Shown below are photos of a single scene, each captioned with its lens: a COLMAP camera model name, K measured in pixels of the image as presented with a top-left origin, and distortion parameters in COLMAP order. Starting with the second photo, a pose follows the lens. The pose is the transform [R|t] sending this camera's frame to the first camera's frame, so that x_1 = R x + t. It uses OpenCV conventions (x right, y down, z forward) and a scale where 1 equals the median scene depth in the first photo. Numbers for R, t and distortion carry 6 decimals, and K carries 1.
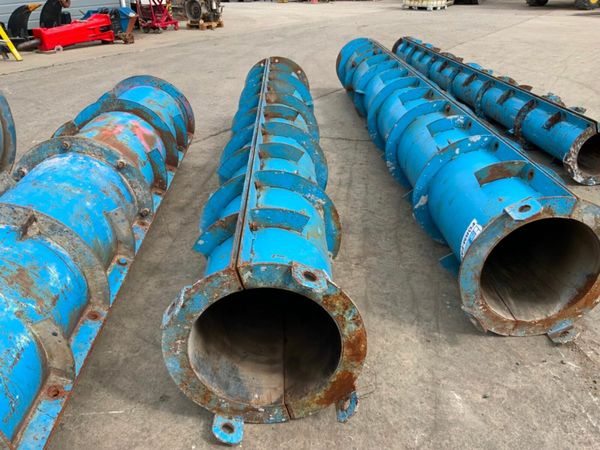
lens RADIAL K [[492.8, 0, 297.0], [0, 492.8, 226.2], [0, 0, 1]] dist [0.073493, -0.139549]
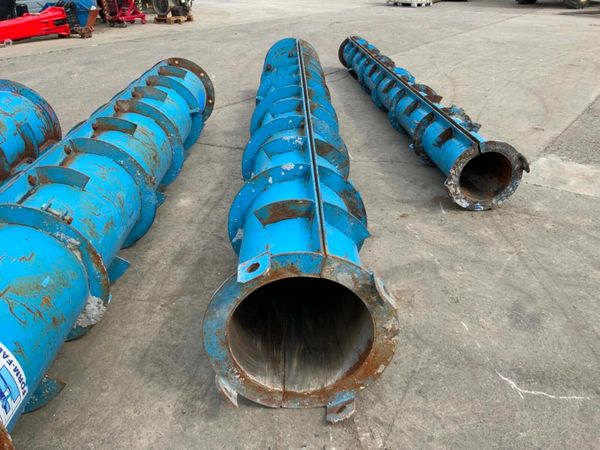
lens RADIAL K [[492.8, 0, 296.0], [0, 492.8, 224.7], [0, 0, 1]] dist [0.073493, -0.139549]
pose [[0.999742, 0.019841, -0.011038, 0.395854], [-0.019743, 0.999766, 0.008860, -0.084959], [0.011212, -0.008639, 0.999900, 0.140803]]
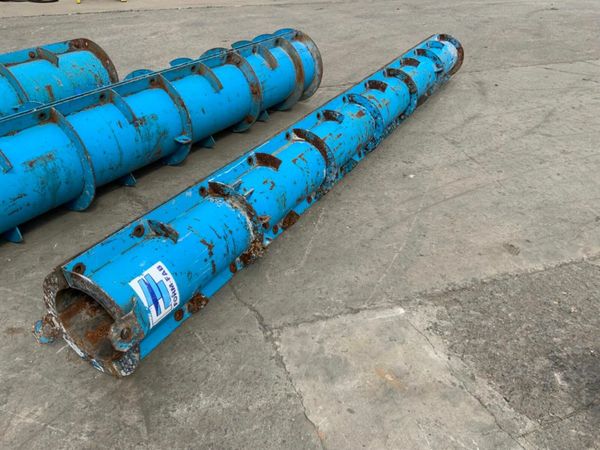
lens RADIAL K [[492.8, 0, 303.2], [0, 492.8, 222.2], [0, 0, 1]] dist [0.073493, -0.139549]
pose [[0.834192, 0.318122, -0.450468, 1.416109], [-0.282627, 0.948034, 0.146128, -0.551528], [0.473546, 0.005416, 0.880752, 0.910549]]
